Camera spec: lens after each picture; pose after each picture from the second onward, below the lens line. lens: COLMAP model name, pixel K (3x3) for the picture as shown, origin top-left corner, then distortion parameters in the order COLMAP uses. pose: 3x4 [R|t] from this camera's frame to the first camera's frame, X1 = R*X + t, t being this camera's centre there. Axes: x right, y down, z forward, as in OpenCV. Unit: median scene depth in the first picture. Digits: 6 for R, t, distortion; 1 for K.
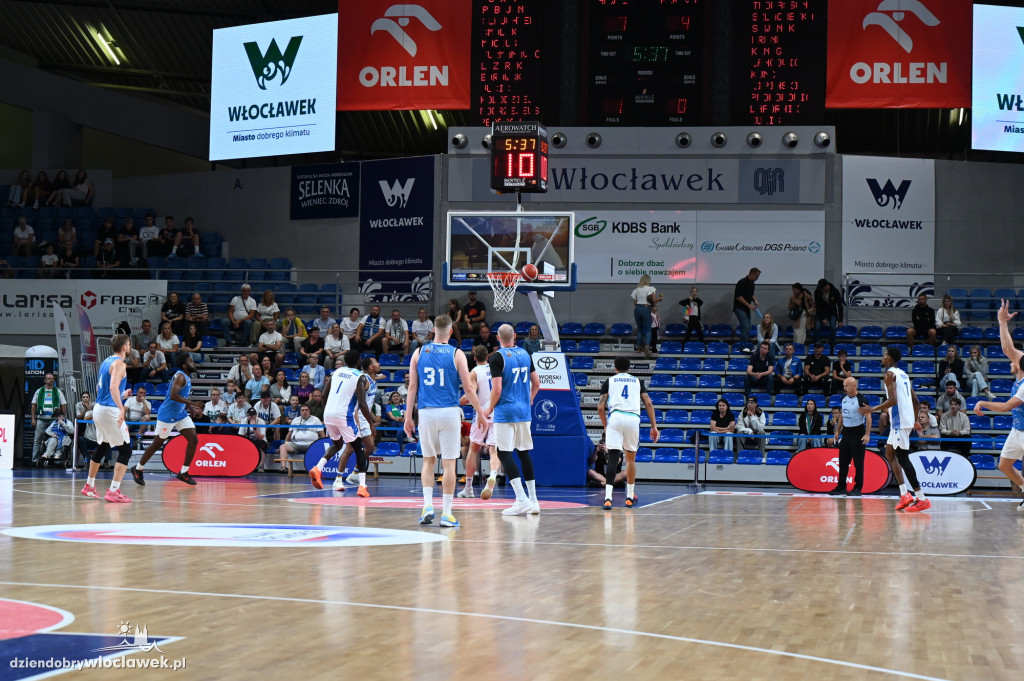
lens RADIAL K [[2174.2, 0, 512.4], [0, 2174.2, 284.7], [0, 0, 1]] dist [-0.030698, -0.263672]
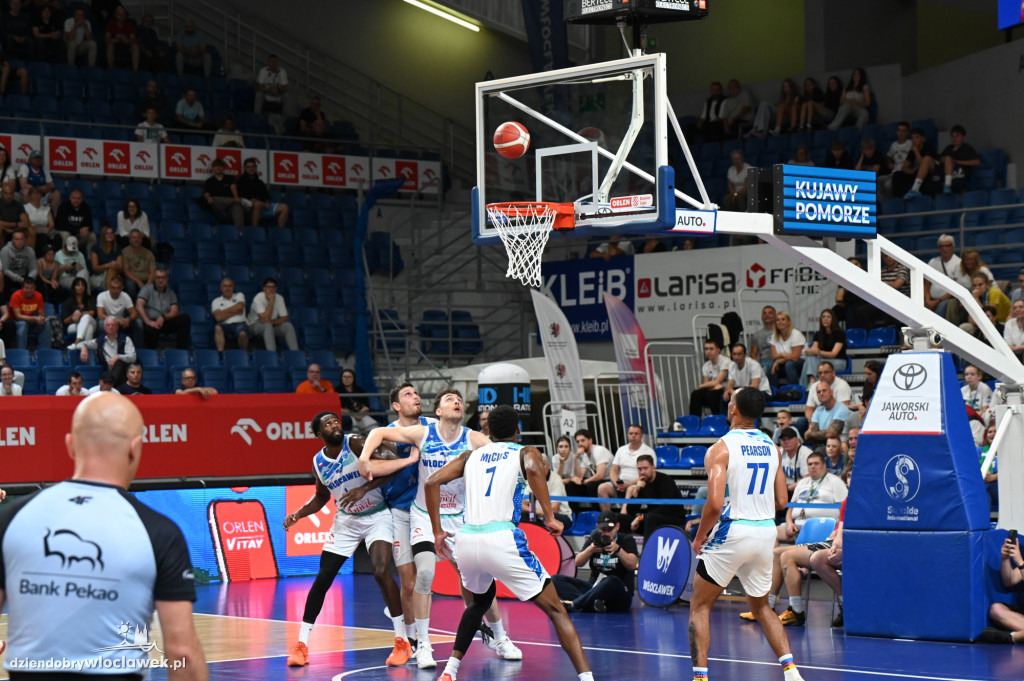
lens RADIAL K [[2647.4, 0, 486.3], [0, 2647.4, 342.9], [0, 0, 1]] dist [0.044894, -0.149618]
pose [[0.773629, -0.047326, -0.631869, 0.225611], [0.070640, 0.997432, 0.011781, 0.011322], [0.629689, -0.053750, 0.774985, 0.362222]]
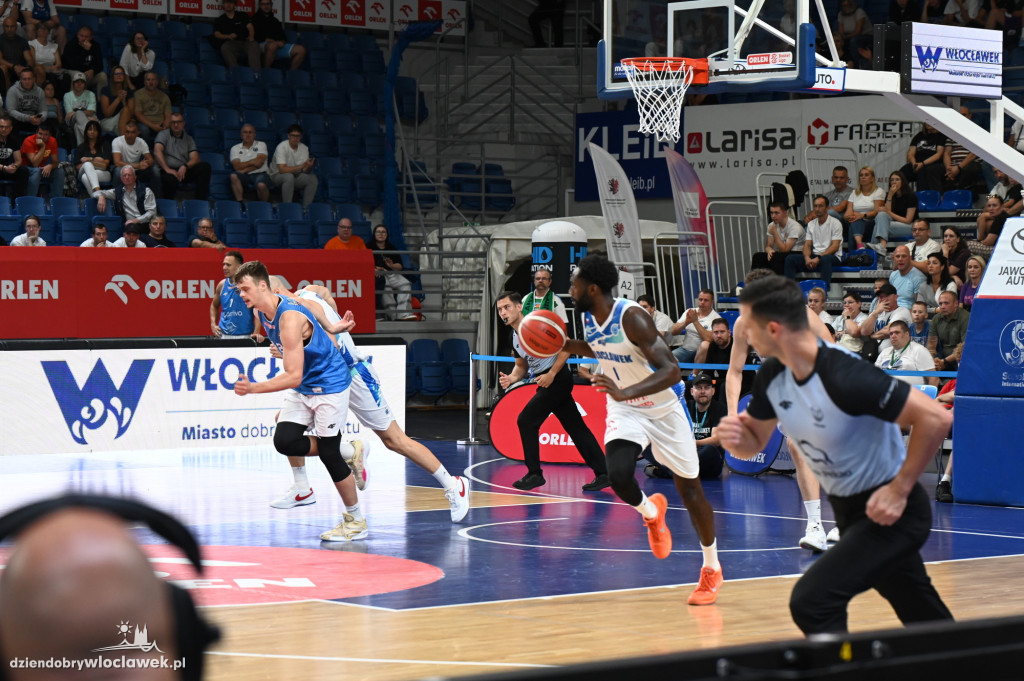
lens RADIAL K [[3004.1, 0, 472.6], [0, 3004.1, 341.9], [0, 0, 1]] dist [0.036666, 0.177012]
pose [[0.782524, -0.004314, -0.622606, 0.235248], [0.053179, 0.996785, 0.059931, 0.009410], [0.620346, -0.080007, 0.780237, 0.310024]]
